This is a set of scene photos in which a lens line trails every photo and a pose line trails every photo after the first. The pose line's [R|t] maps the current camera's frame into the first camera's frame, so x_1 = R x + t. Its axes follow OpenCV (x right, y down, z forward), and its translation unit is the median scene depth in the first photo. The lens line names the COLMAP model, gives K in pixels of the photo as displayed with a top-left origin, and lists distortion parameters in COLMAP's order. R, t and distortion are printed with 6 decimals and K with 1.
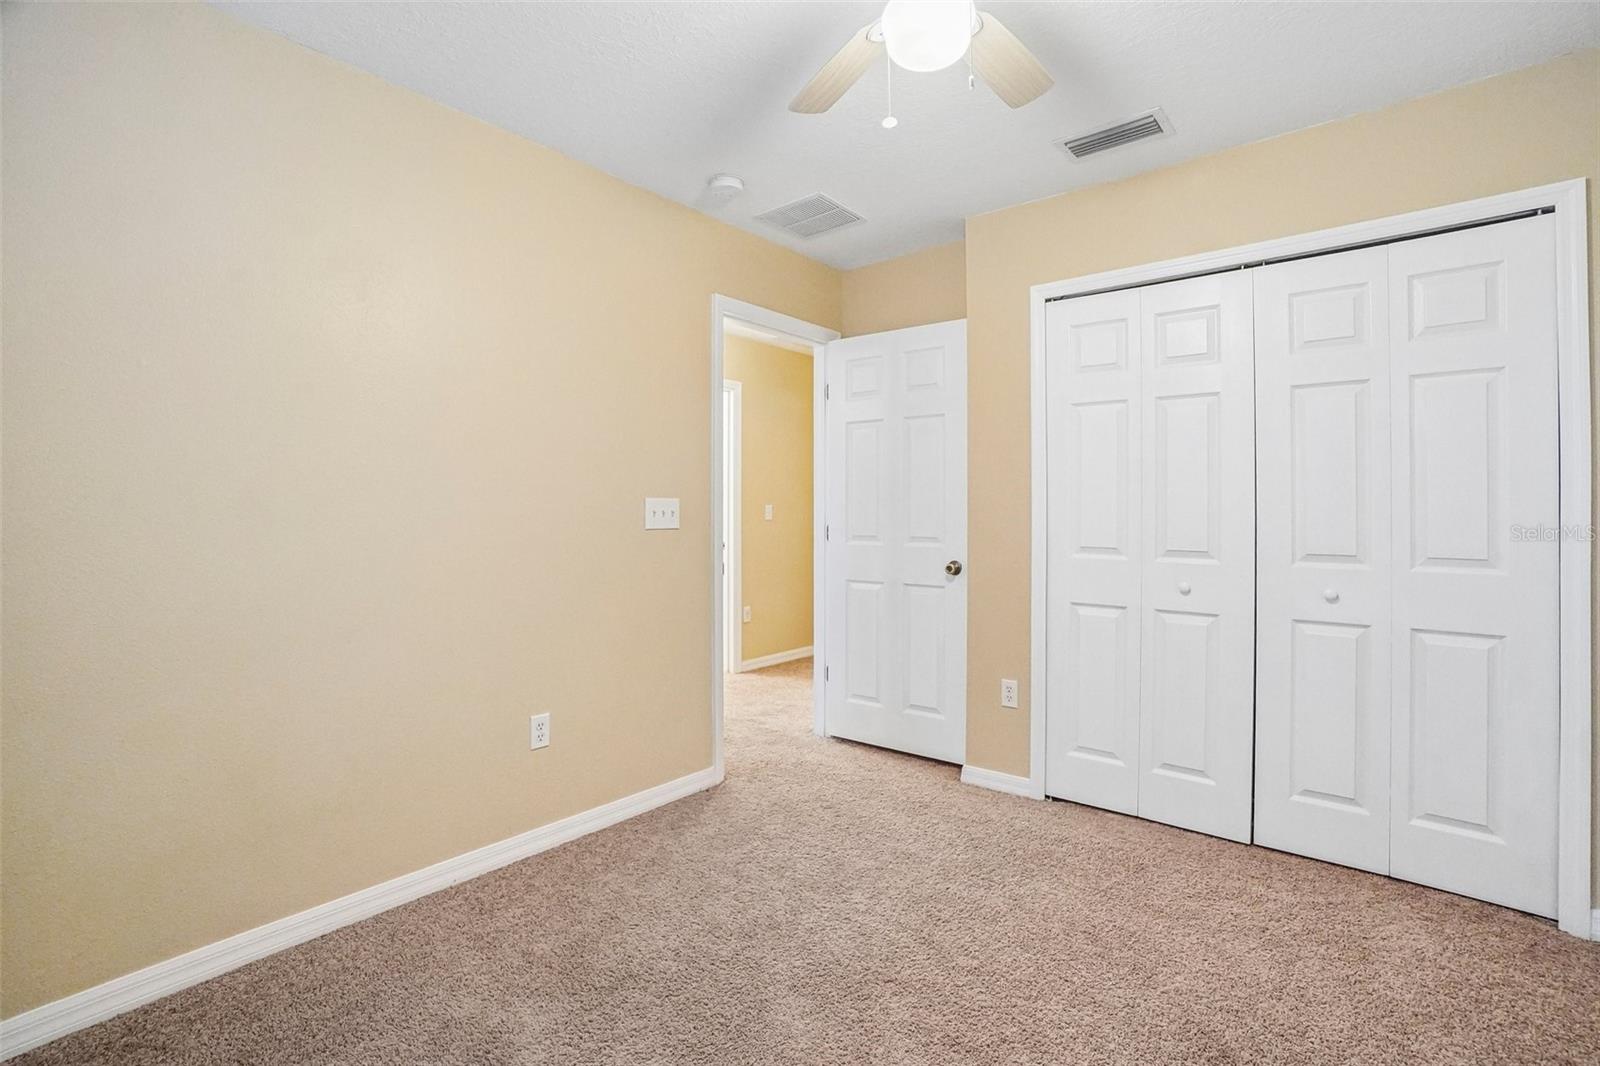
lens RADIAL K [[714.6, 0, 800.7], [0, 714.6, 504.7], [0, 0, 1]] dist [-0.064997, 0.021316]
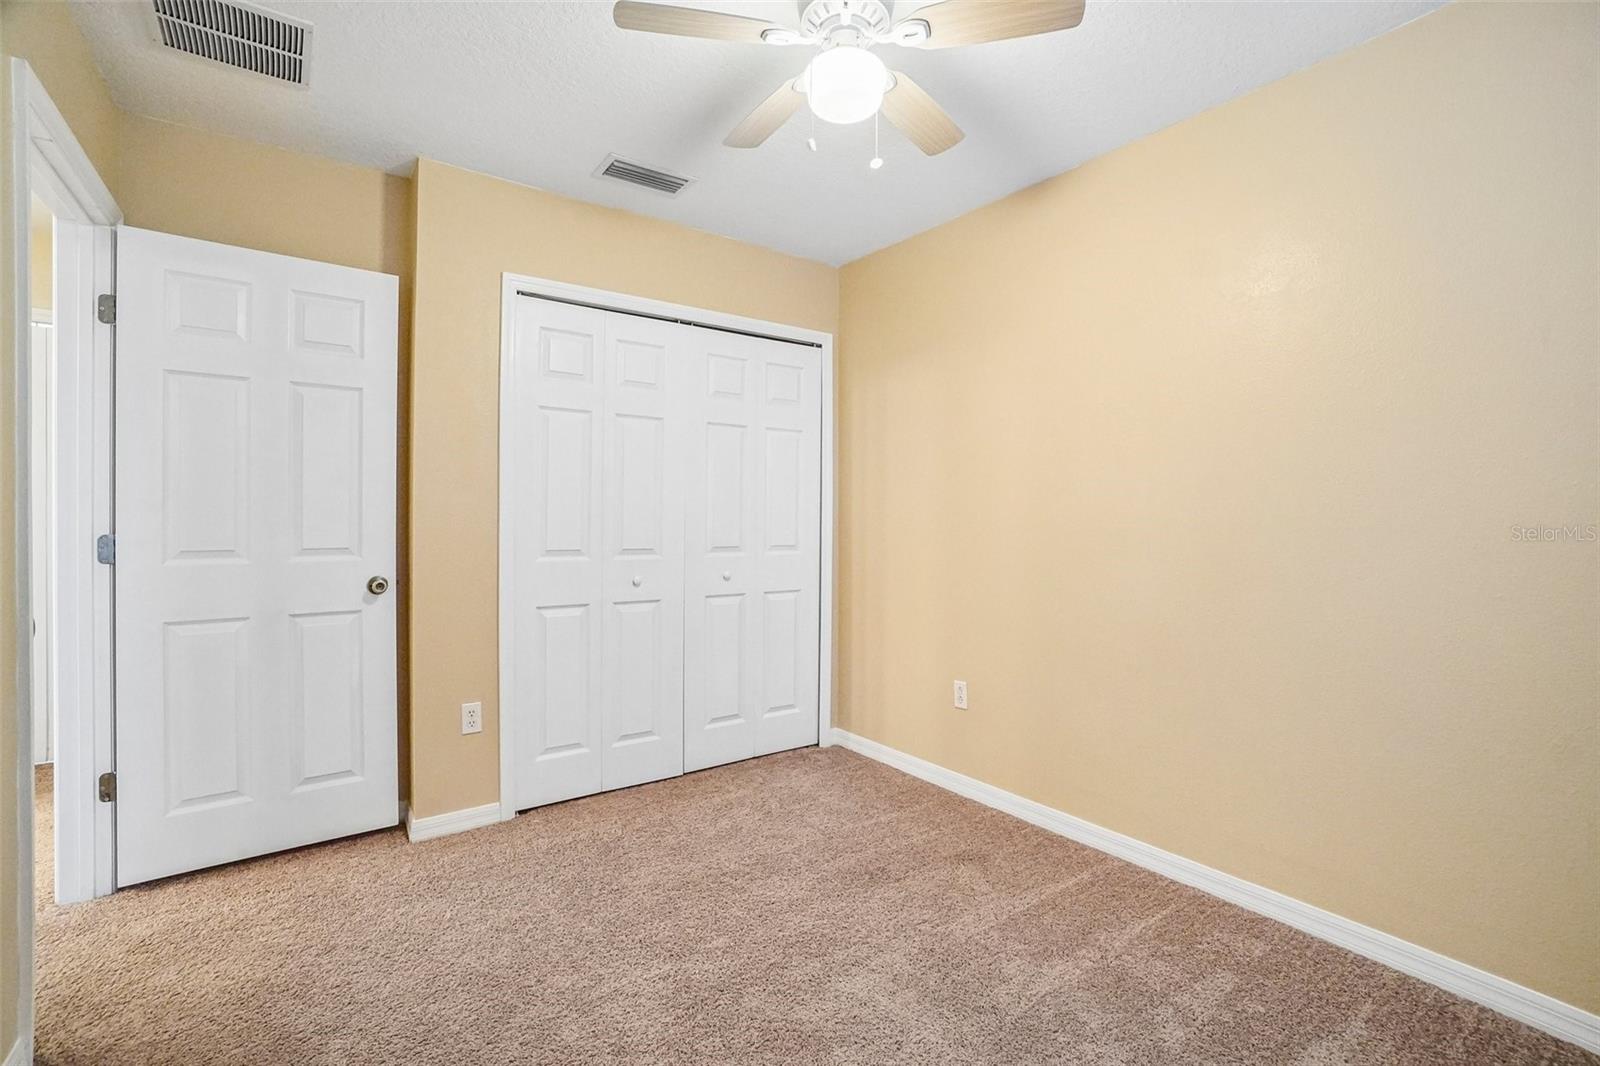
lens RADIAL K [[707.2, 0, 801.7], [0, 707.2, 524.0], [0, 0, 1]] dist [-0.063481, 0.023706]
pose [[0.245839, -0.008364, 0.969275, -0.484530], [-0.013233, 0.999841, 0.011984, 0.005866], [-0.969220, -0.015773, 0.245689, 0.411678]]
